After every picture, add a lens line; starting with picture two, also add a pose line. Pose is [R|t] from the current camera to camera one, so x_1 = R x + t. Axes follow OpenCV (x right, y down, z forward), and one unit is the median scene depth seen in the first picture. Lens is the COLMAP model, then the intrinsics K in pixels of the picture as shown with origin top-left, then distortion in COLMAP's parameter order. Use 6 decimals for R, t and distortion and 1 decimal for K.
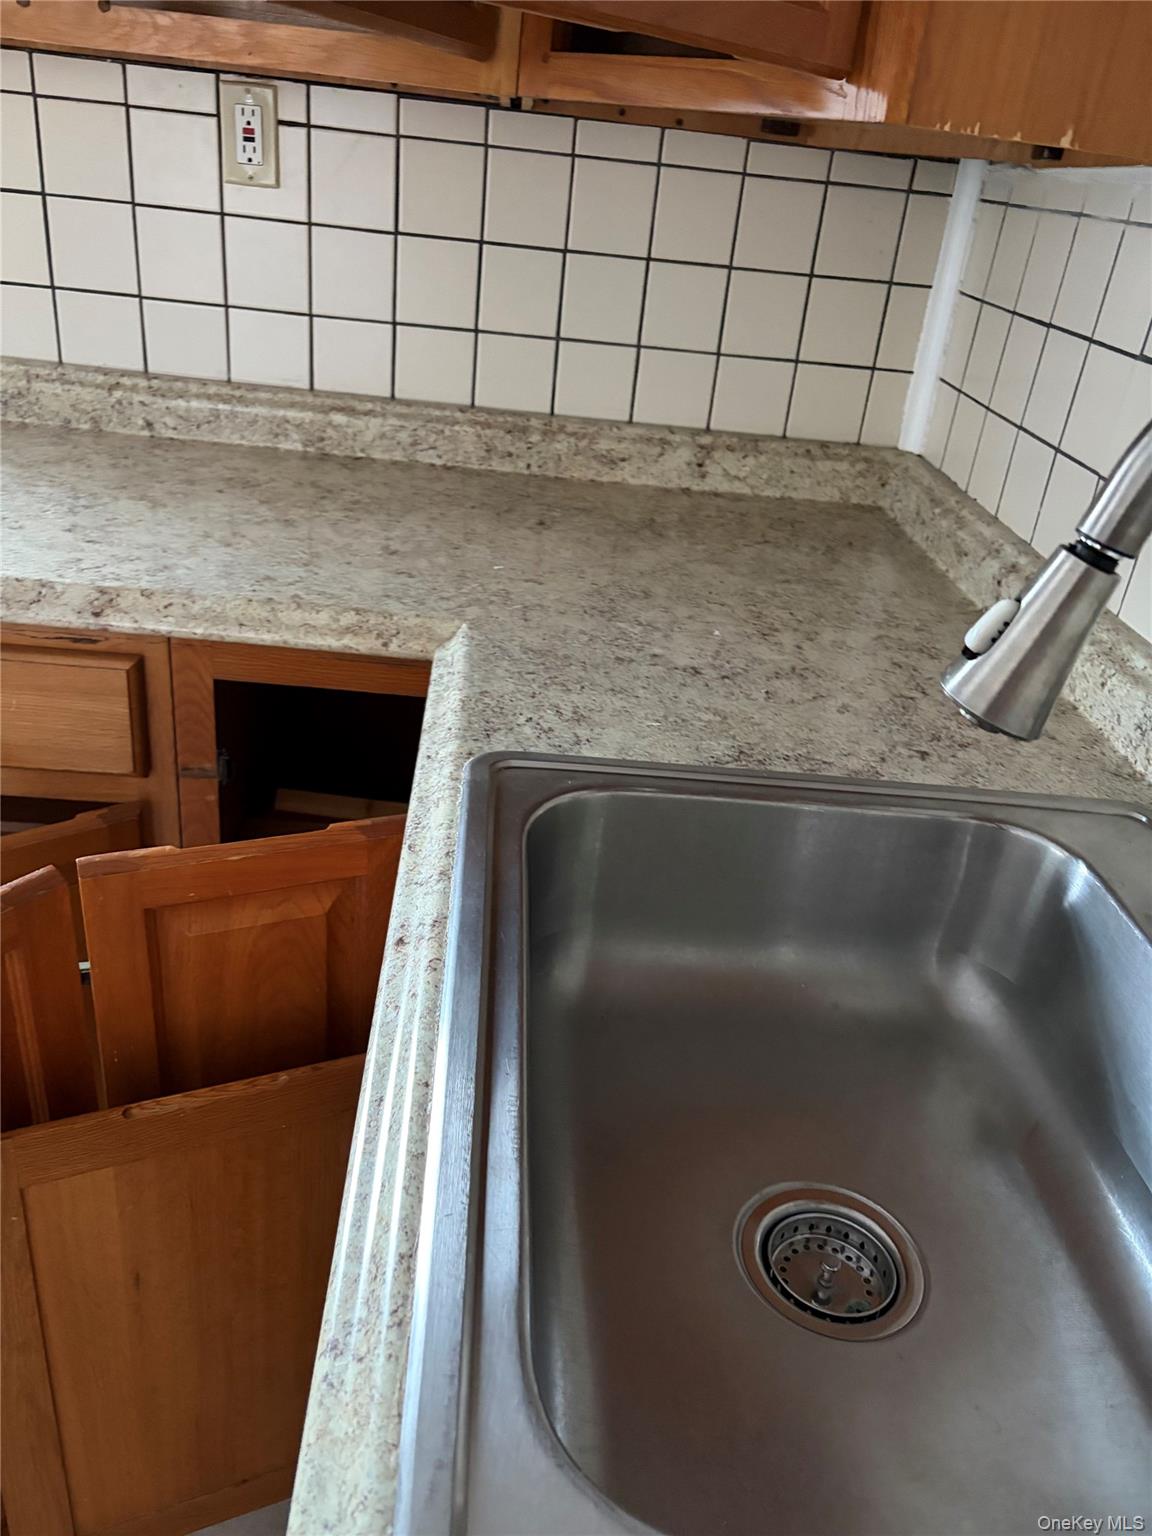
lens RADIAL K [[1163.0, 0, 568.8], [0, 1163.0, 781.3], [0, 0, 1]] dist [0.054476, -0.060897]
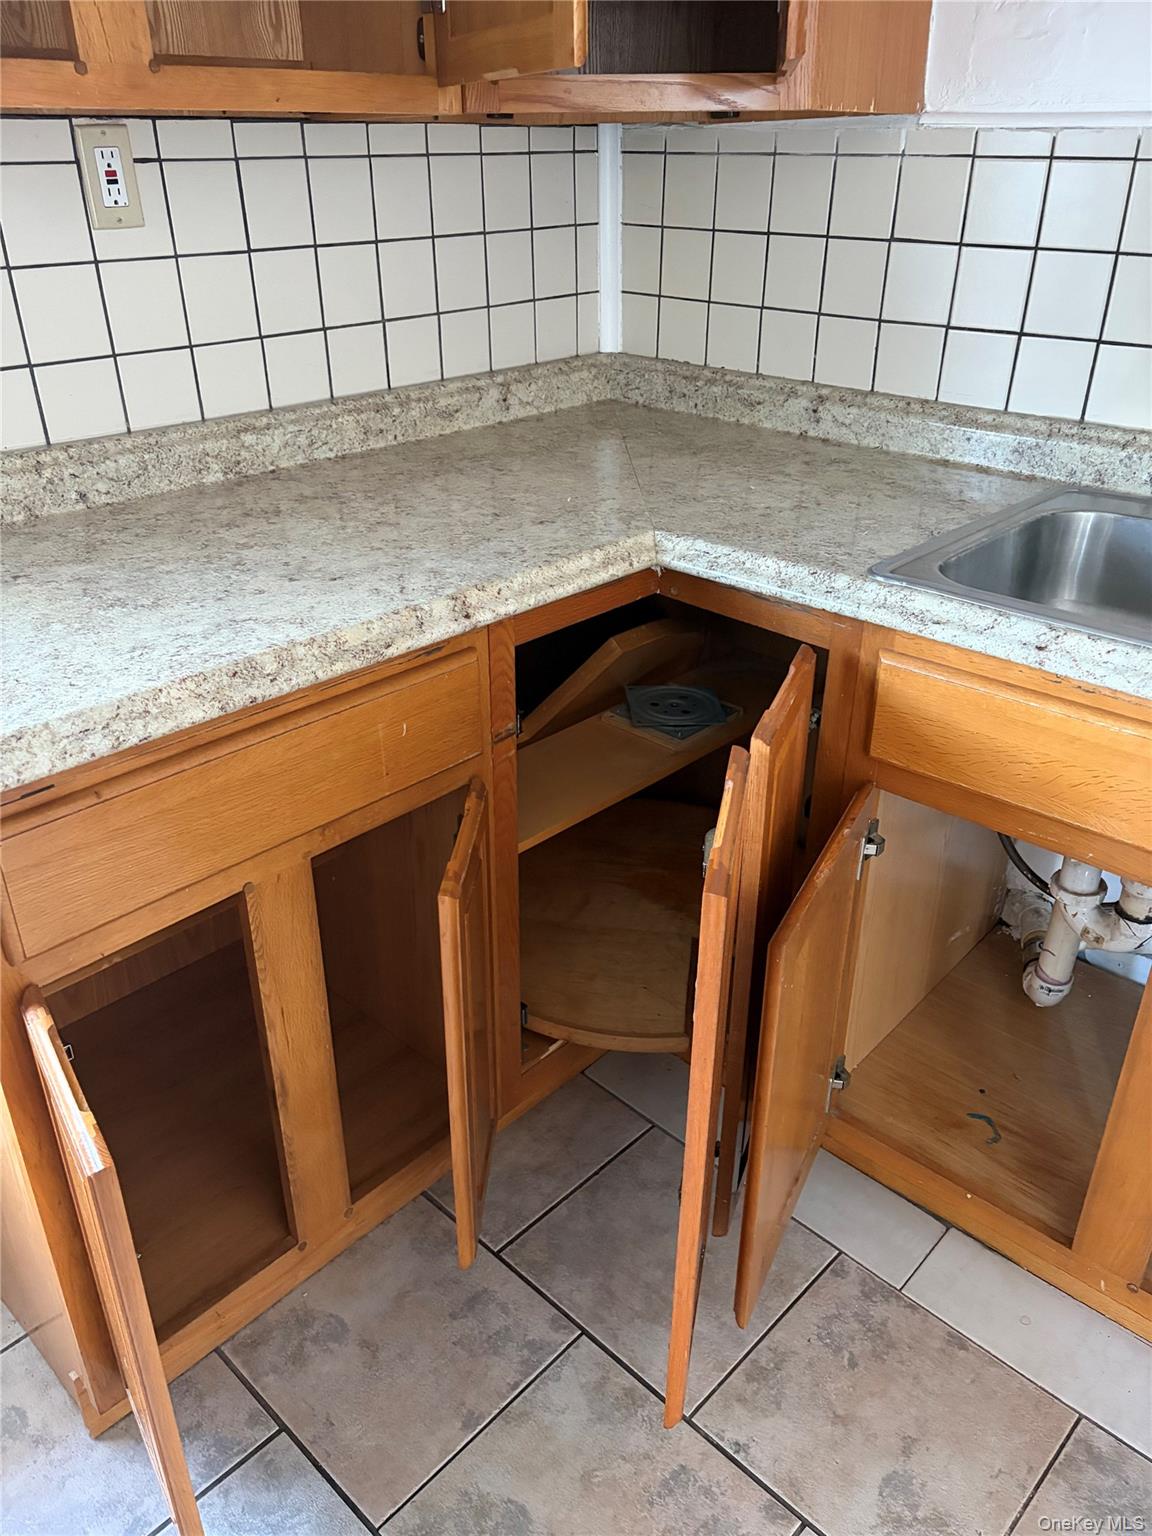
lens RADIAL K [[1163.0, 0, 568.7], [0, 1163.0, 778.1], [0, 0, 1]] dist [0.054476, -0.060897]
pose [[0.709851, -0.423315, 0.562953, -0.752528], [0.399145, 0.900289, 0.173678, -0.115026], [-0.580341, 0.101415, 0.808034, 0.036941]]
